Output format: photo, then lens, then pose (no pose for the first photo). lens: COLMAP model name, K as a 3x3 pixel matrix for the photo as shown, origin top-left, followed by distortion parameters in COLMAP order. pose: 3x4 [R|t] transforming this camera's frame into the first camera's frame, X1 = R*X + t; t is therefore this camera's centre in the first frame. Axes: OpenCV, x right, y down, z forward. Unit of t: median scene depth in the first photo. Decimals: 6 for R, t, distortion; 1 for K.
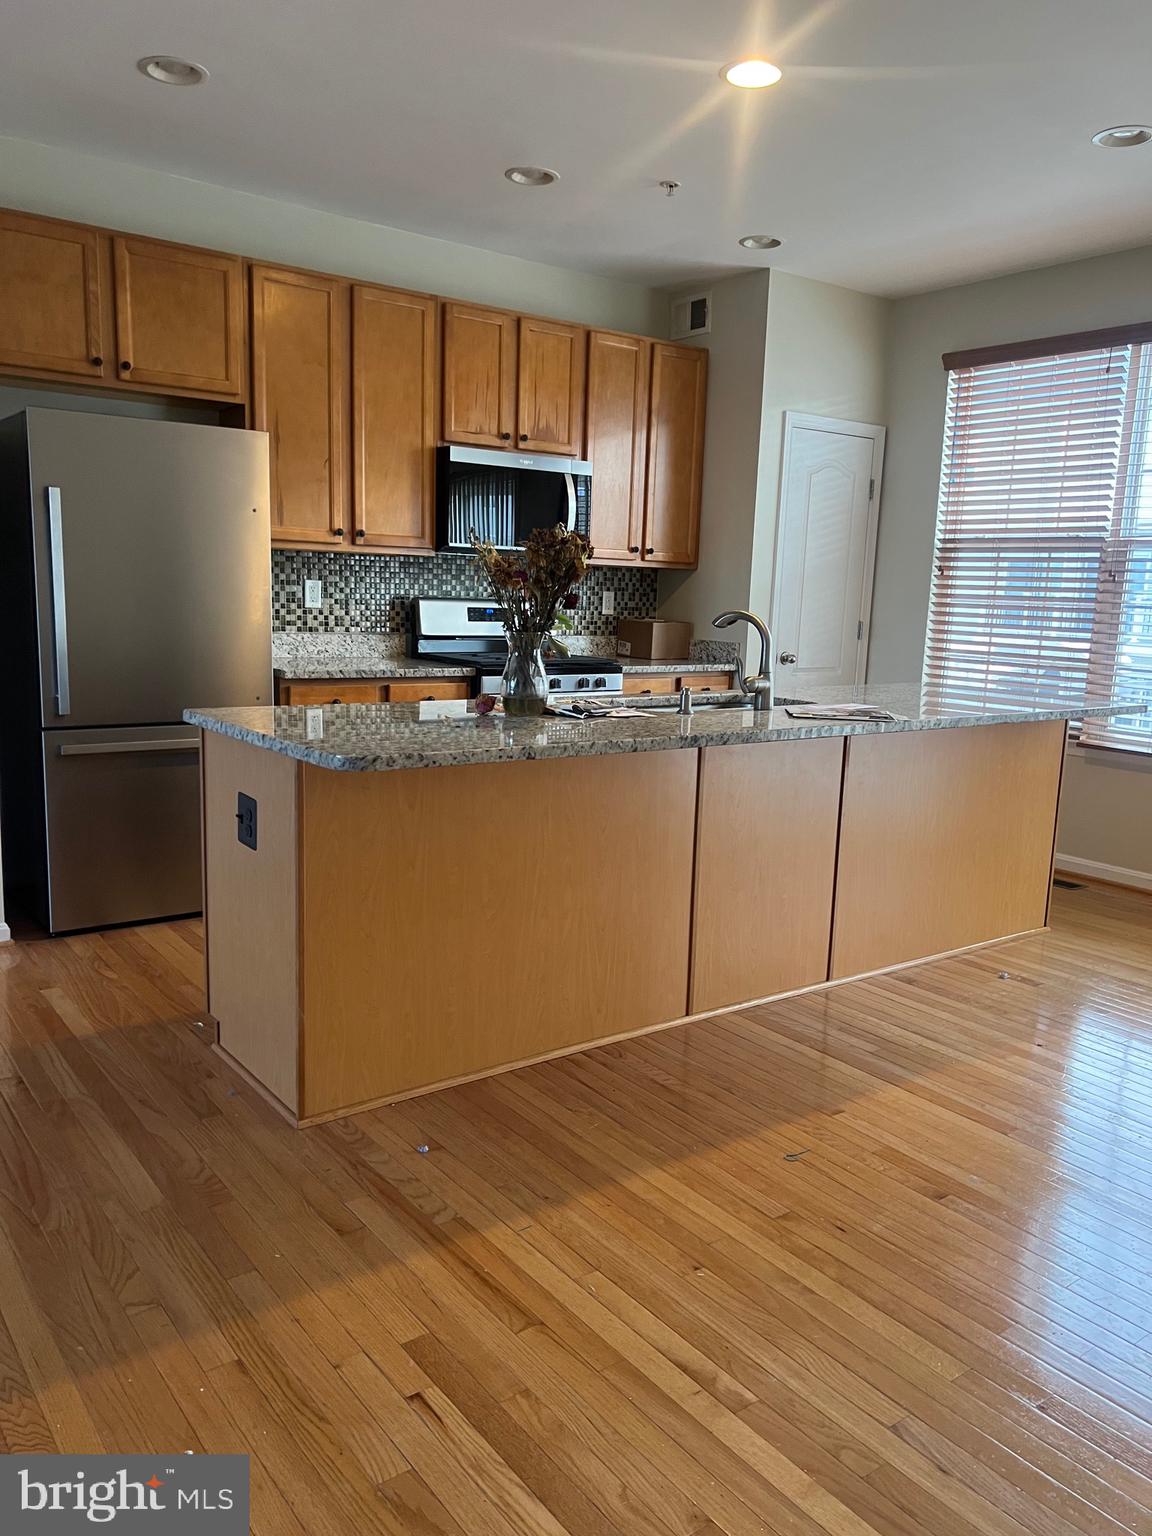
lens RADIAL K [[1166.0, 0, 621.5], [0, 1166.0, 793.0], [0, 0, 1]] dist [0.038277, -0.056122]
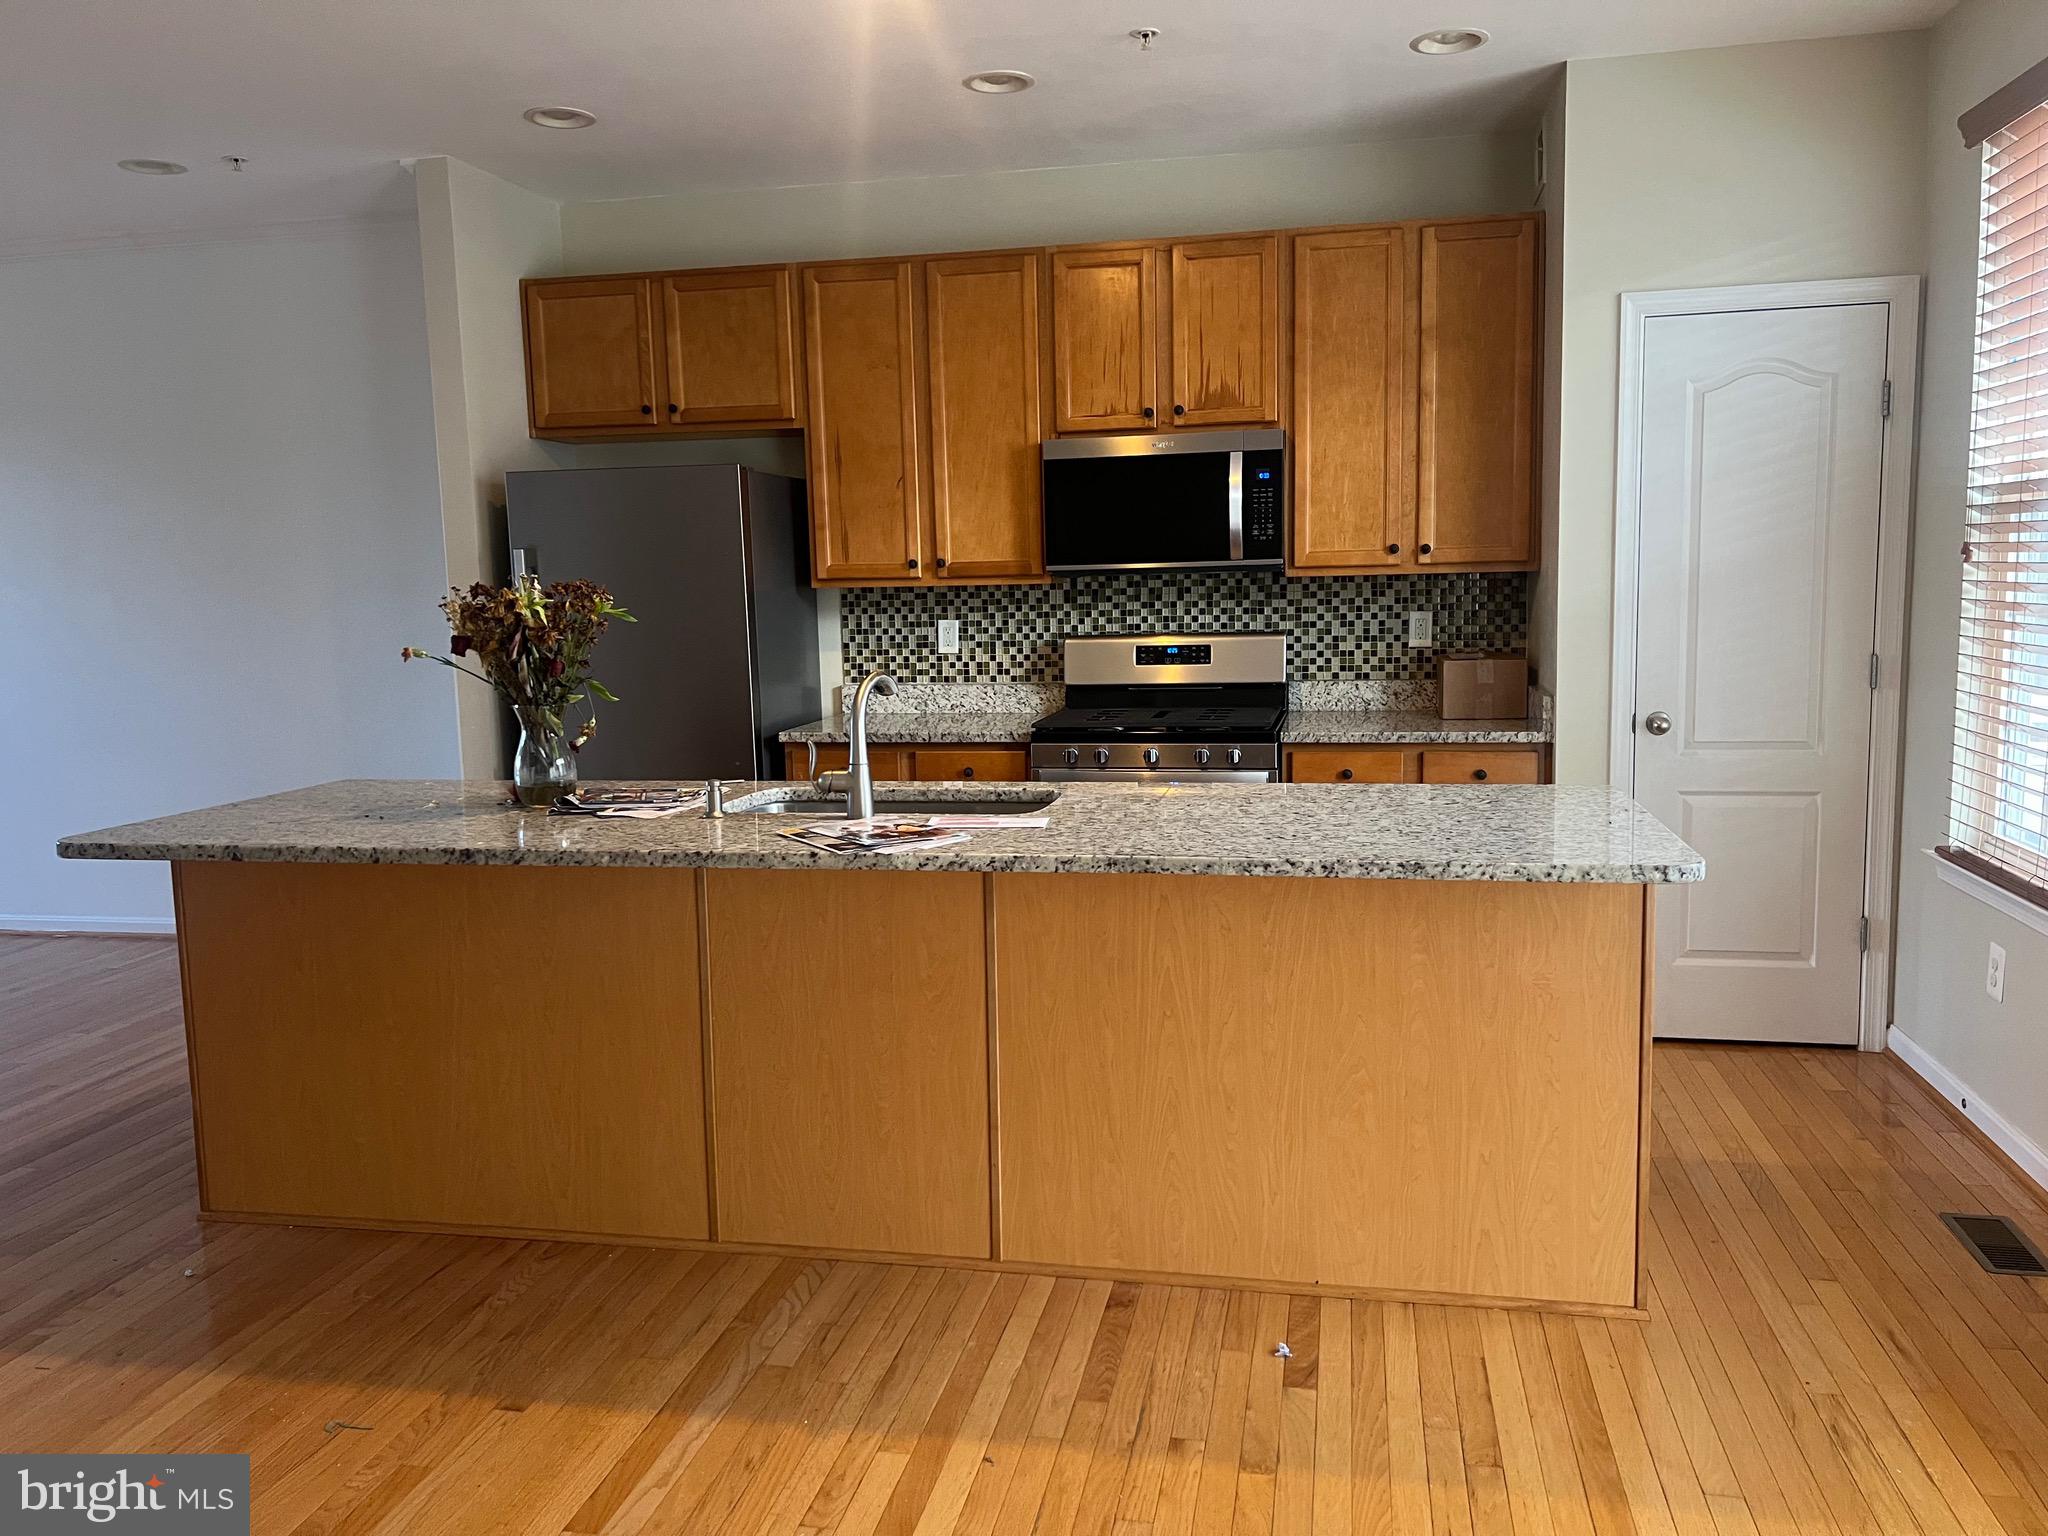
lens RADIAL K [[1554.7, 0, 1018.5], [0, 1554.7, 785.5], [0, 0, 1]] dist [0.038277, -0.056122]
pose [[0.653371, 0.052859, -0.755190, 0.591203], [-0.083647, 0.996492, -0.002621, -0.066863], [0.752402, 0.064882, 0.655501, 0.327379]]
